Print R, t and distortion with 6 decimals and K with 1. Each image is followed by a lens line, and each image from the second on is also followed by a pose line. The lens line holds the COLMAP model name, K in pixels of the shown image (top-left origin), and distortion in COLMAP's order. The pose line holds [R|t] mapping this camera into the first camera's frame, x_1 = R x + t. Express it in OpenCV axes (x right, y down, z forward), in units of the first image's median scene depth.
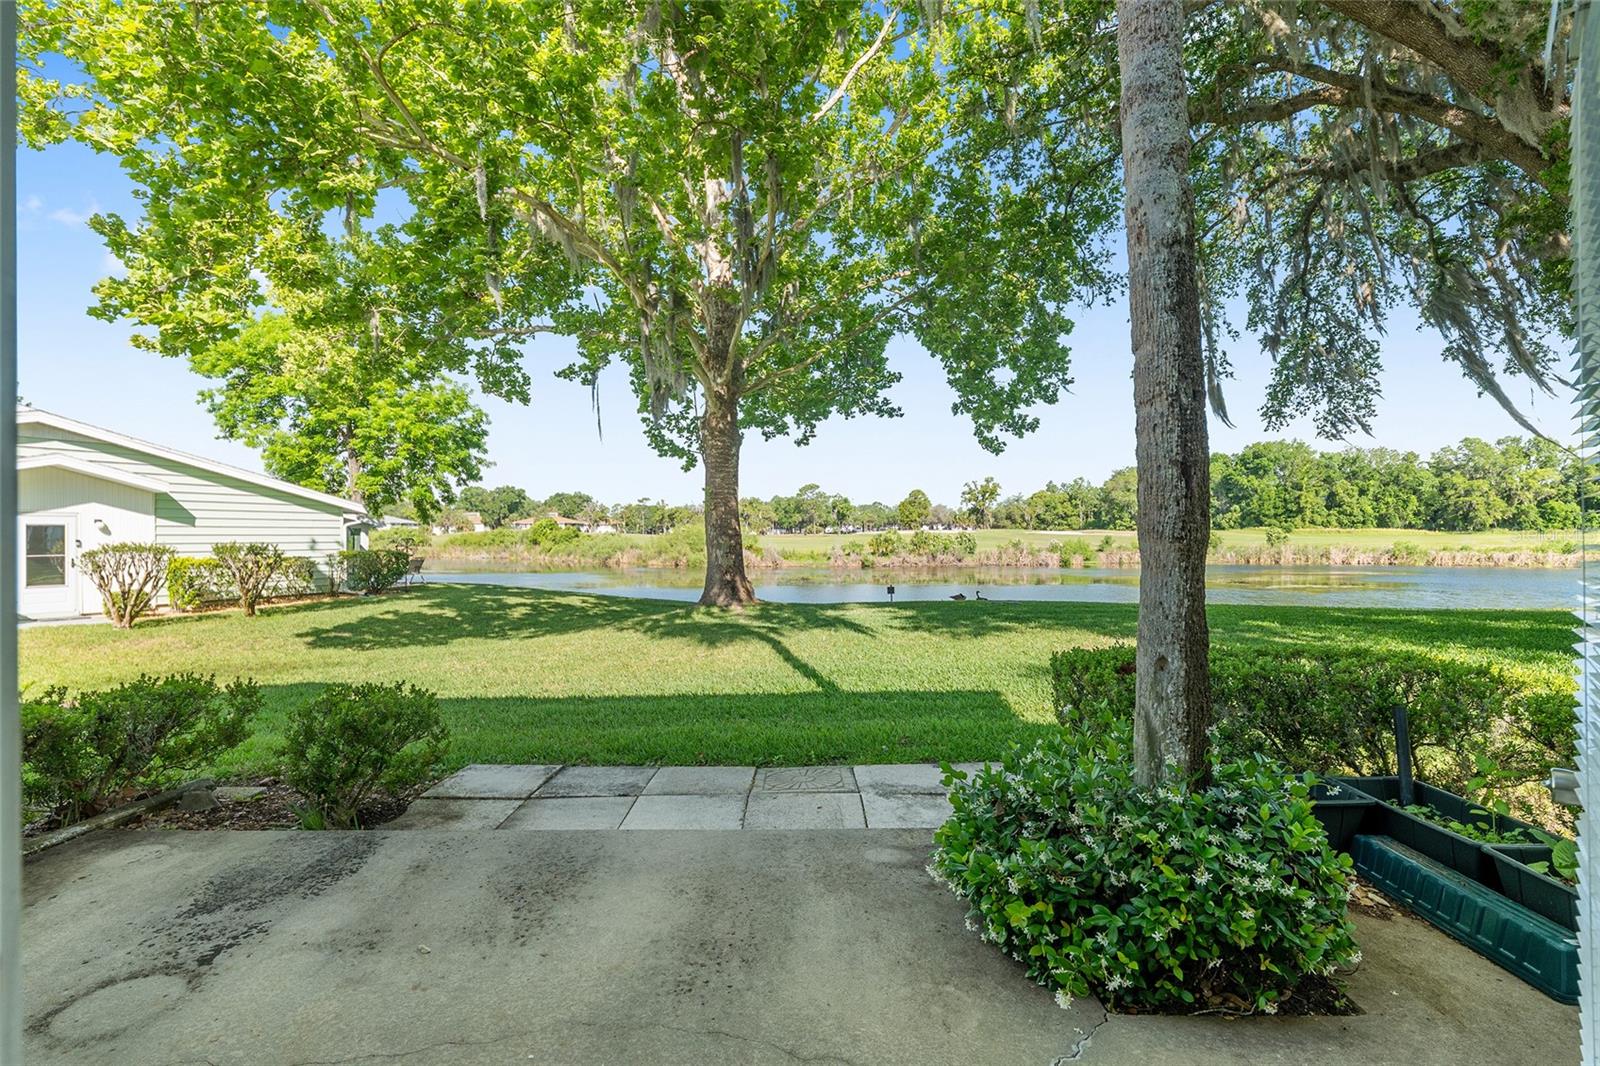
lens RADIAL K [[730.6, 0, 778.5], [0, 730.6, 529.5], [0, 0, 1]] dist [-0.001400, -0.001408]
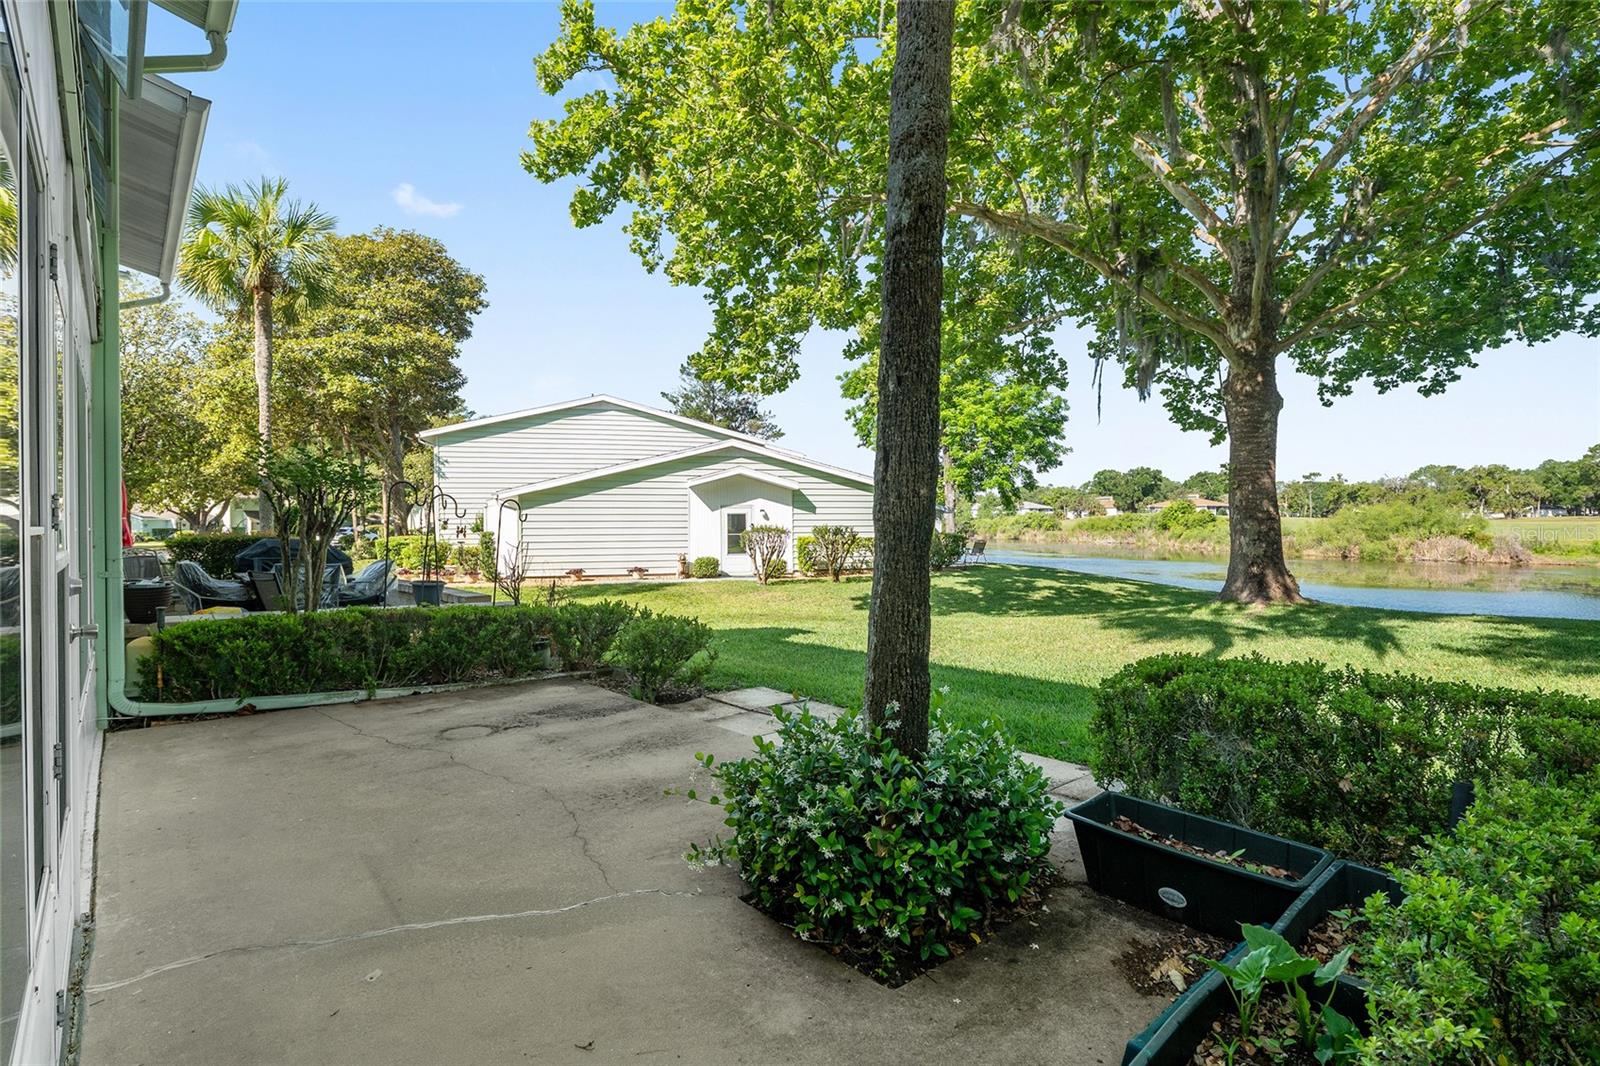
lens RADIAL K [[730.6, 0, 770.0], [0, 730.6, 513.6], [0, 0, 1]] dist [-0.001400, -0.001408]
pose [[0.671228, -0.009159, -0.741194, 0.137519], [0.008870, 0.999951, -0.004324, 0.000481], [0.741198, -0.003672, 0.671277, 0.027546]]
